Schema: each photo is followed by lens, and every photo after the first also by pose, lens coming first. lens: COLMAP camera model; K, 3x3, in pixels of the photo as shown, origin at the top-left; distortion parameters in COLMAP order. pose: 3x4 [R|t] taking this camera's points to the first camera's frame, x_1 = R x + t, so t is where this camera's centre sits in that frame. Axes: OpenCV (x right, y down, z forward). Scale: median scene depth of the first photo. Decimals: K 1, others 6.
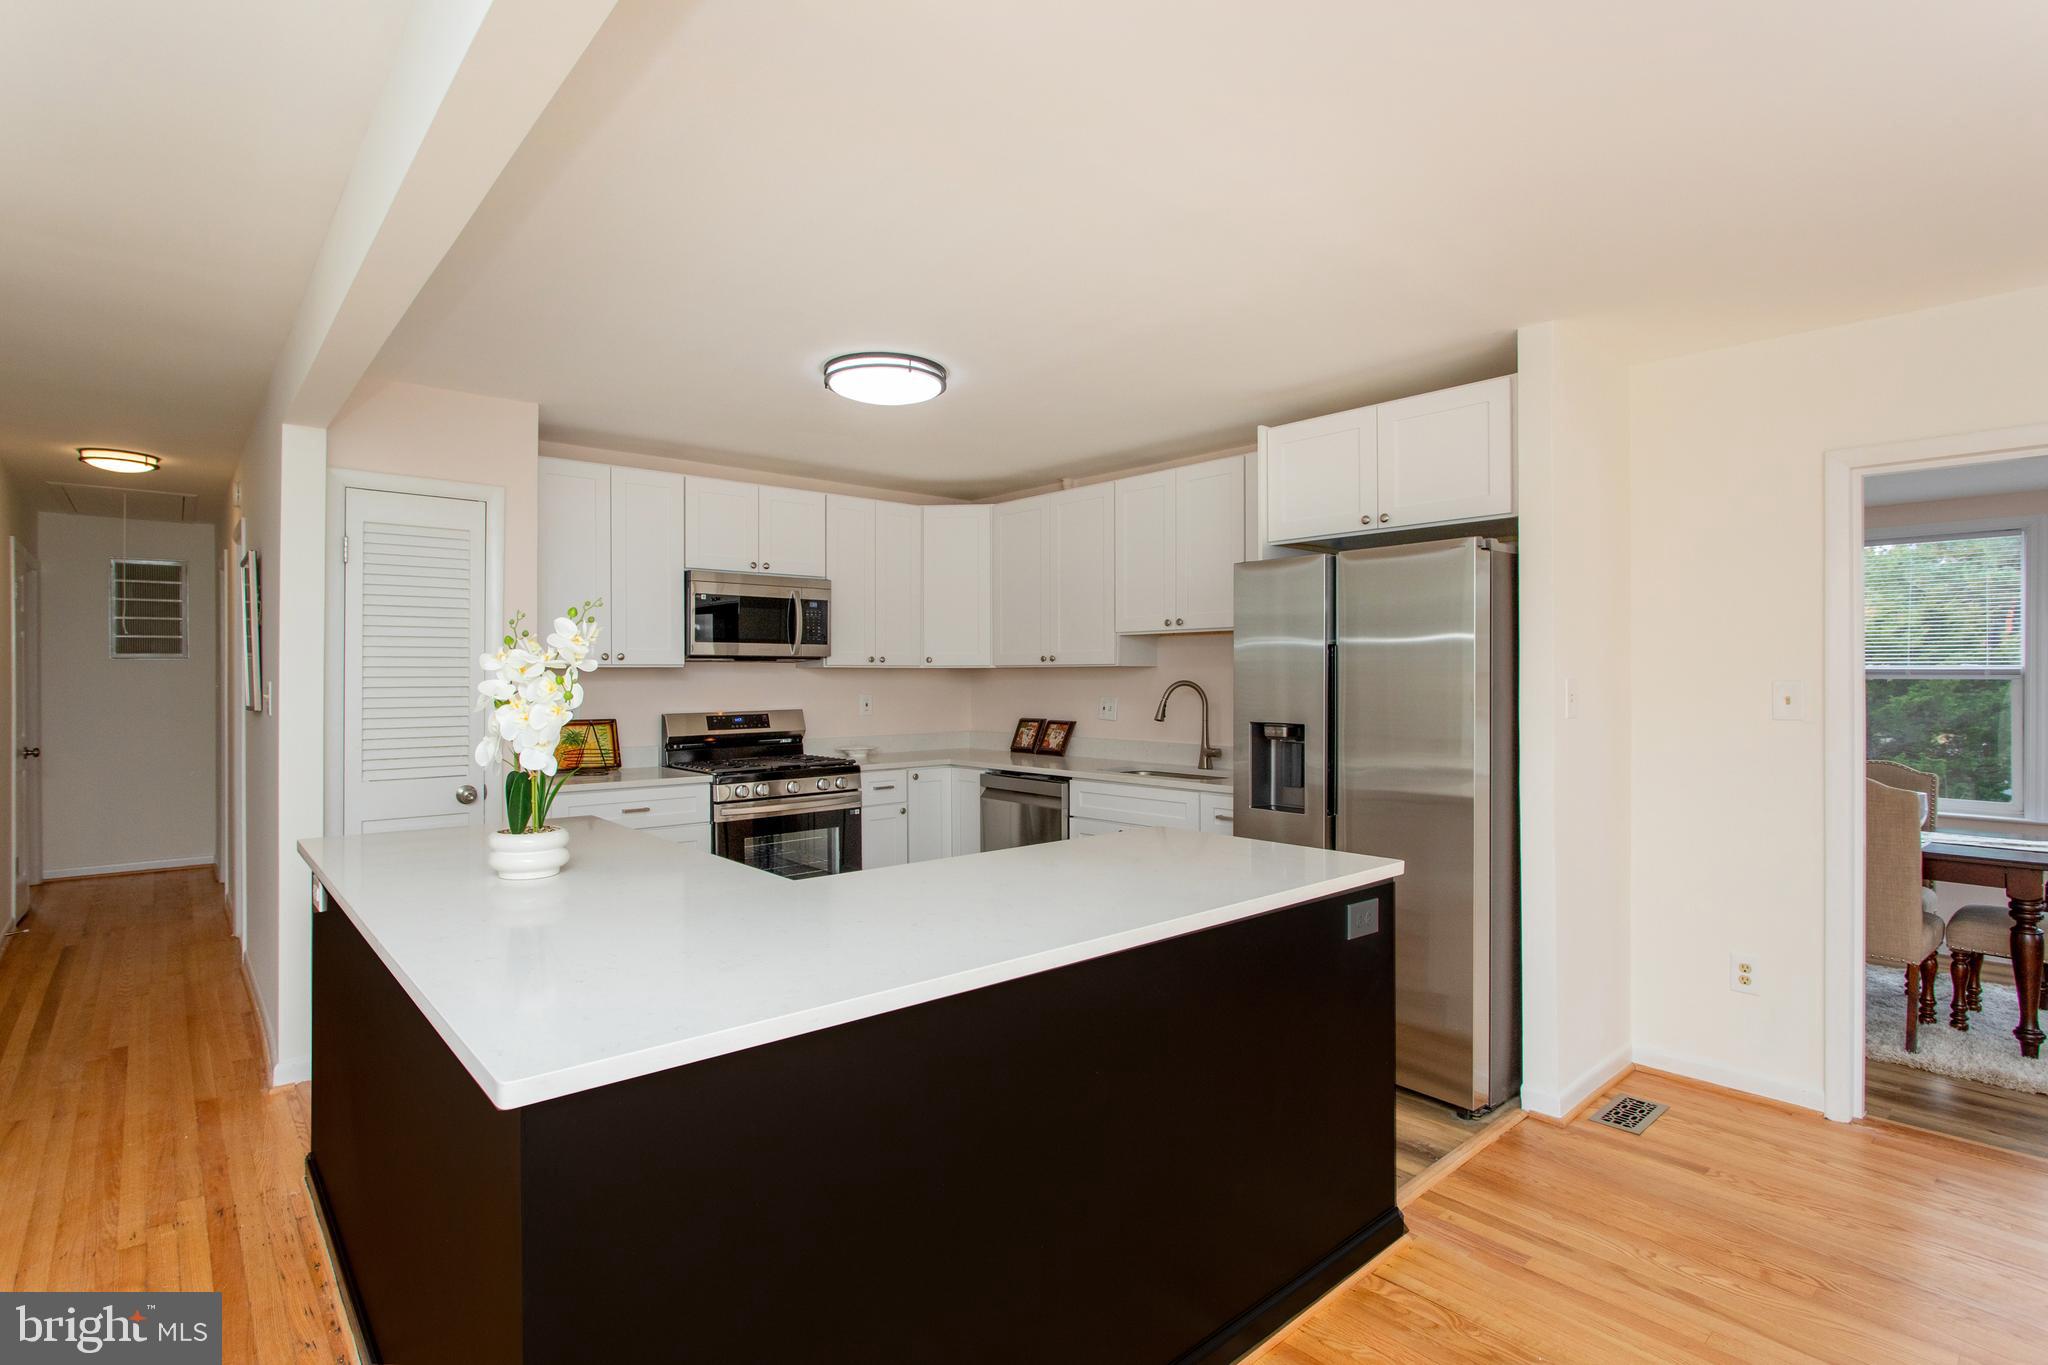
lens RADIAL K [[983.9, 0, 1021.7], [0, 983.9, 680.6], [0, 0, 1]] dist [0.000388, 0.000022]
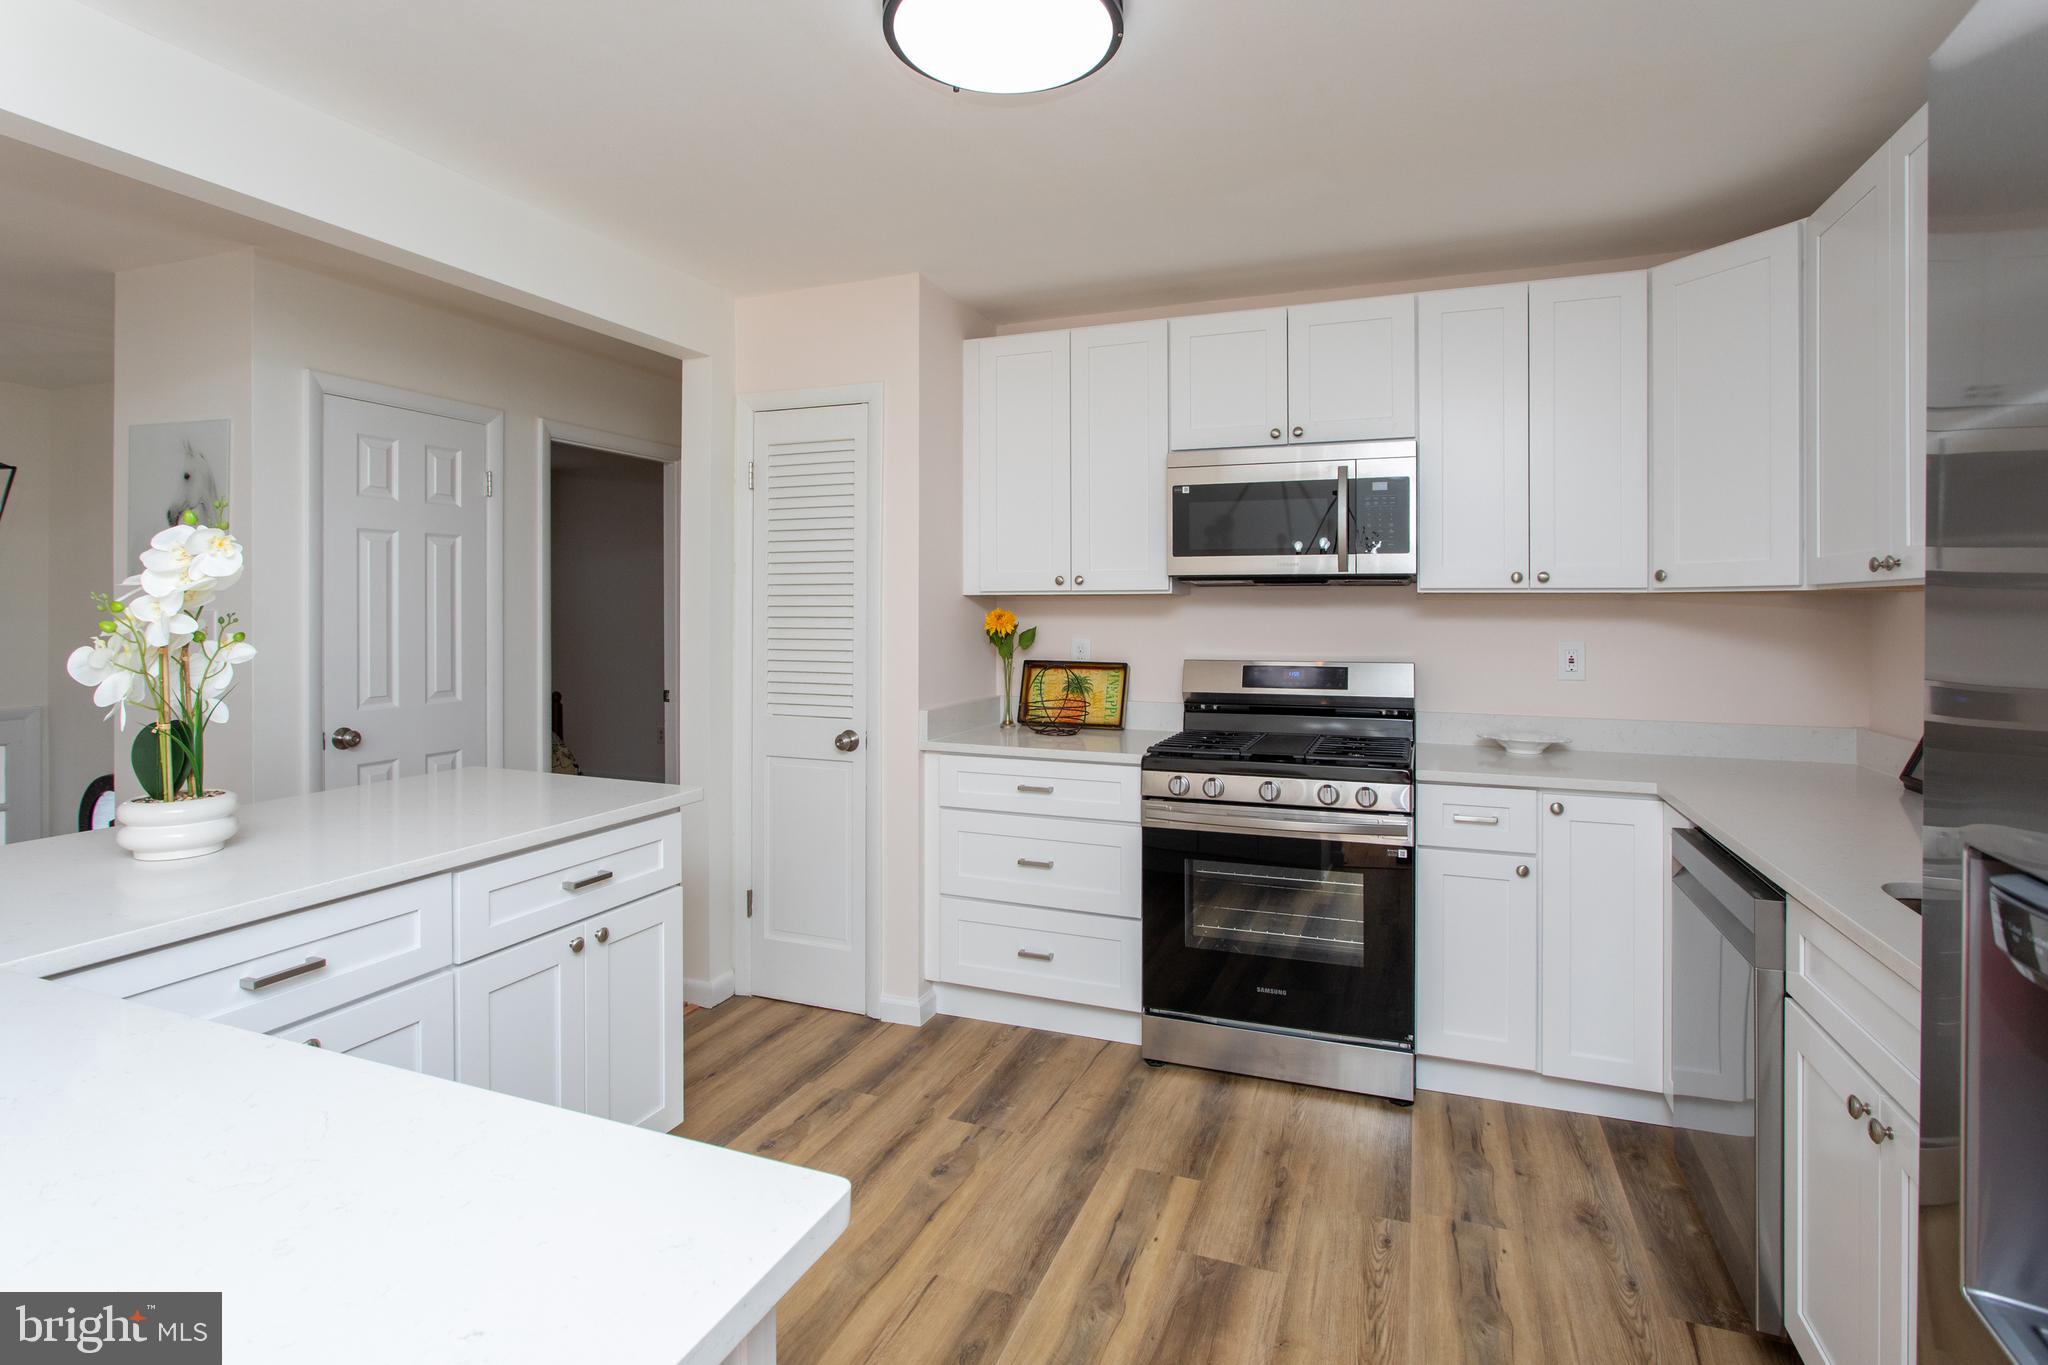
lens RADIAL K [[1099.4, 0, 965.3], [0, 1099.4, 598.6], [0, 0, 1]] dist [-0.005300, -0.000409]
pose [[0.439472, -0.000679, -0.898256, 0.276892], [-0.006257, 0.999973, -0.003817, -0.006070], [0.898235, 0.007298, 0.439456, 0.501179]]
